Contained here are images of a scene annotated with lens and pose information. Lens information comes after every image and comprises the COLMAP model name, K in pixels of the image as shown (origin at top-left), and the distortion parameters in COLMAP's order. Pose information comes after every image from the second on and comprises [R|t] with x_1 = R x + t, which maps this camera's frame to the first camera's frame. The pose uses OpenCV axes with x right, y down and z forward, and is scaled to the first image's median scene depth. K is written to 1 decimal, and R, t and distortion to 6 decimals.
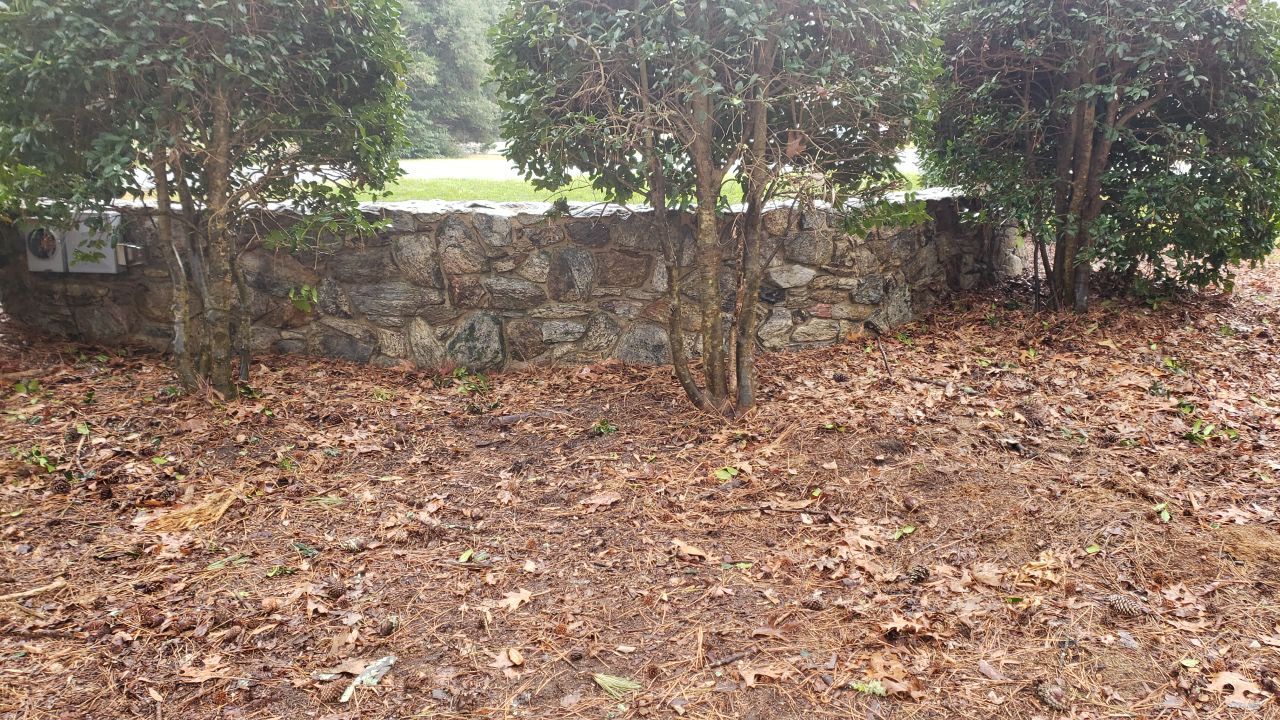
lens RADIAL K [[968.2, 0, 641.6], [0, 968.2, 356.6], [0, 0, 1]] dist [0.036082, -0.047392]
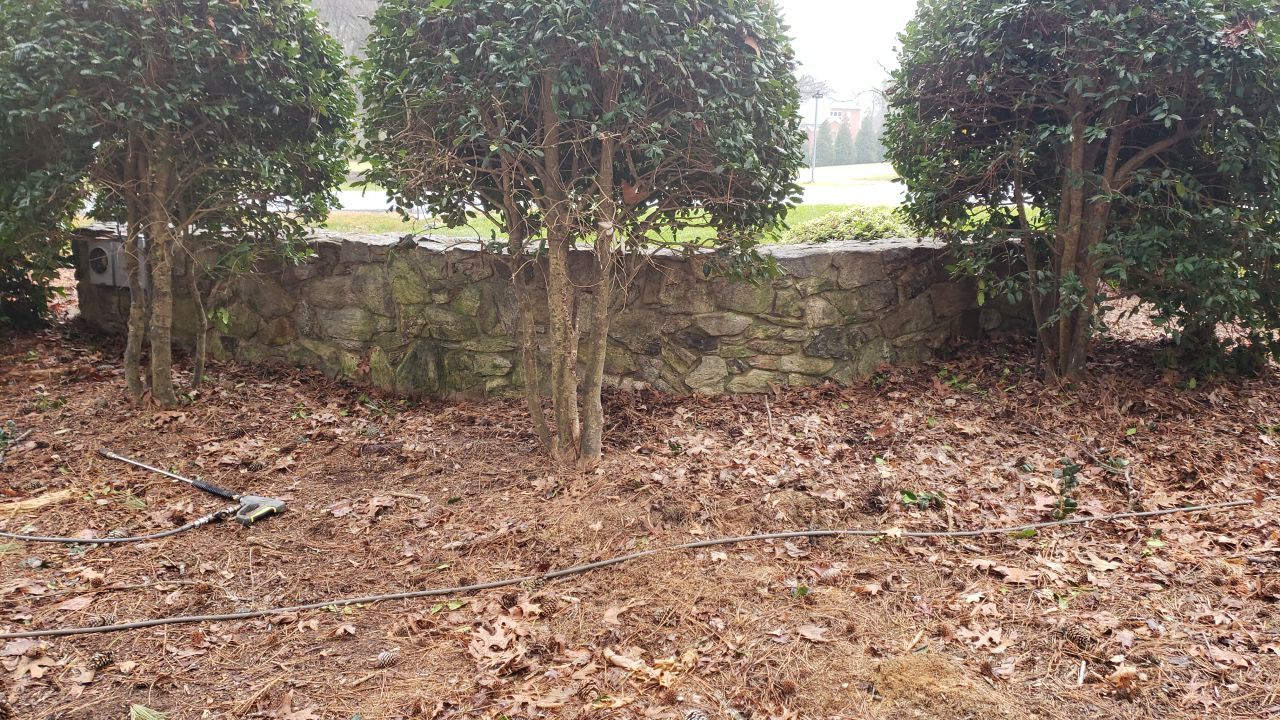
lens RADIAL K [[968.2, 0, 641.6], [0, 968.2, 356.6], [0, 0, 1]] dist [0.036082, -0.047392]
pose [[0.956420, 0.065084, -0.284649, 0.359036], [-0.074400, 0.996985, -0.022029, -0.024225], [0.282357, 0.042247, 0.958379, 0.065269]]
